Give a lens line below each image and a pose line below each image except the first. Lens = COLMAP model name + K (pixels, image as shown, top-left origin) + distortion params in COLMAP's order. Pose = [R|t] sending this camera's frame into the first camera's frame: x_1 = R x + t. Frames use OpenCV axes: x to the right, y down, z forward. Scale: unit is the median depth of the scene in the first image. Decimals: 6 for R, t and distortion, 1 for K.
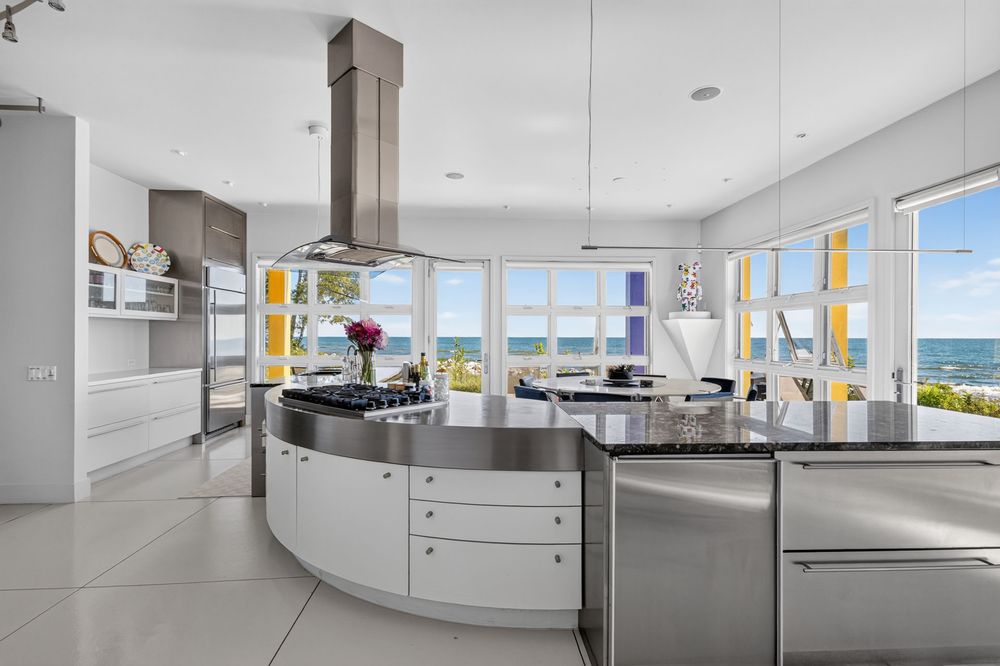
lens RADIAL K [[462.5, 0, 498.7], [0, 462.5, 335.8], [0, 0, 1]] dist [0.001371, 0.000799]
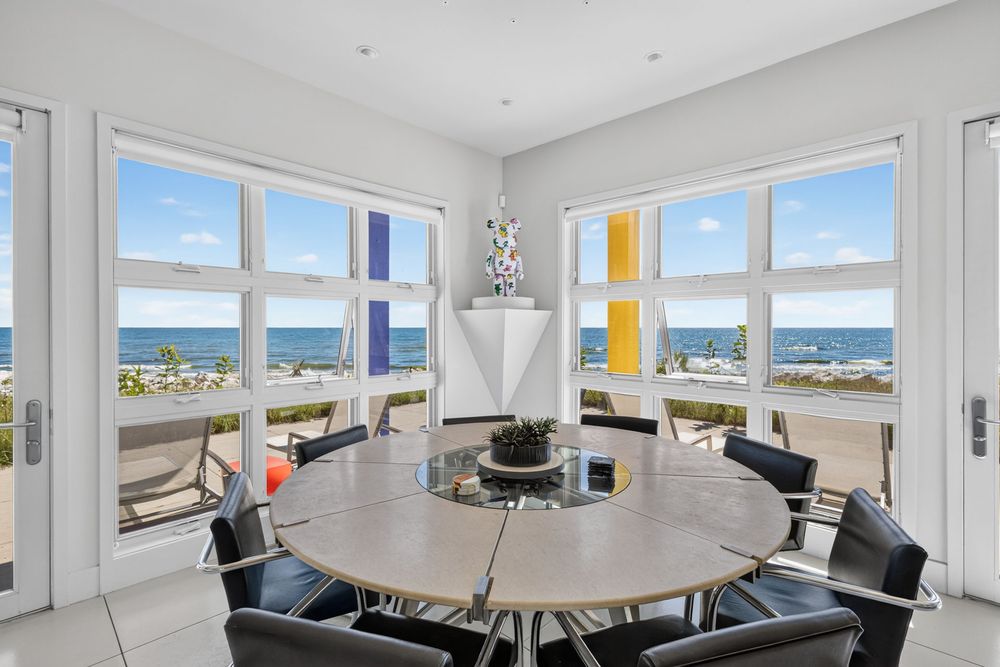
lens RADIAL K [[462.5, 0, 500.6], [0, 462.5, 331.2], [0, 0, 1]] dist [0.001371, 0.000799]
pose [[0.725423, -0.001788, 0.688301, -0.014268], [-0.003145, 0.999978, 0.005913, -0.011280], [-0.688296, -0.006455, 0.725402, 0.563057]]
